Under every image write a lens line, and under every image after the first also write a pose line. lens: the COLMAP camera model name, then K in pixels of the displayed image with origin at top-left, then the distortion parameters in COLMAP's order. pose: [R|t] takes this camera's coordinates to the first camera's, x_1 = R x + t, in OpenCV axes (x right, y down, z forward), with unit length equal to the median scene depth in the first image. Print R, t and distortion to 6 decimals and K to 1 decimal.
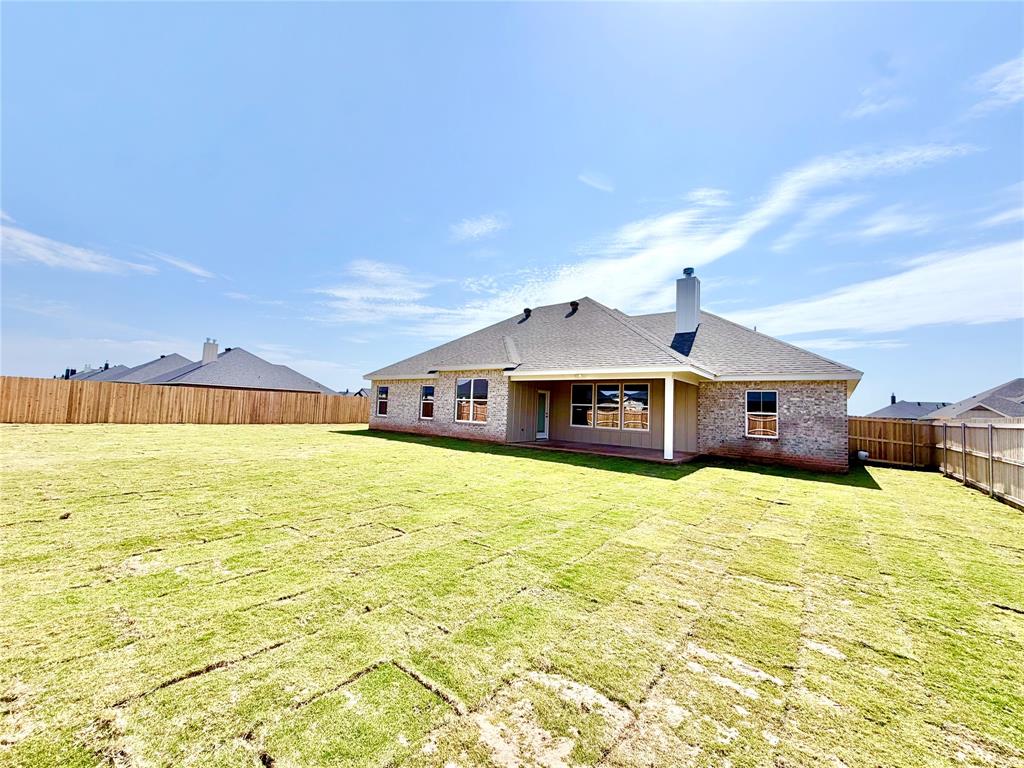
lens RADIAL K [[409.0, 0, 508.7], [0, 409.0, 382.4], [0, 0, 1]] dist [0.000679, 0.000127]
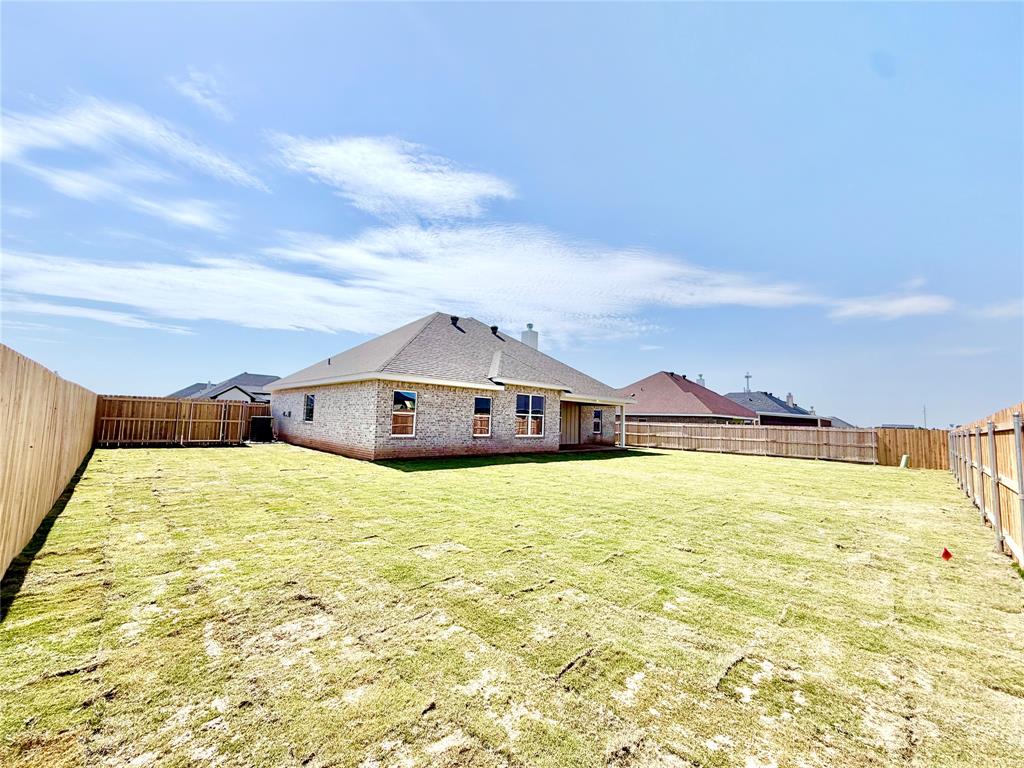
lens RADIAL K [[402.8, 0, 541.2], [0, 402.8, 385.4], [0, 0, 1]] dist [0.001629, 0.000346]
pose [[0.098270, 0.050097, 0.993898, -1.132121], [-0.092012, 0.994911, -0.041050, 0.006638], [-0.990897, -0.087417, 0.102380, 0.871328]]
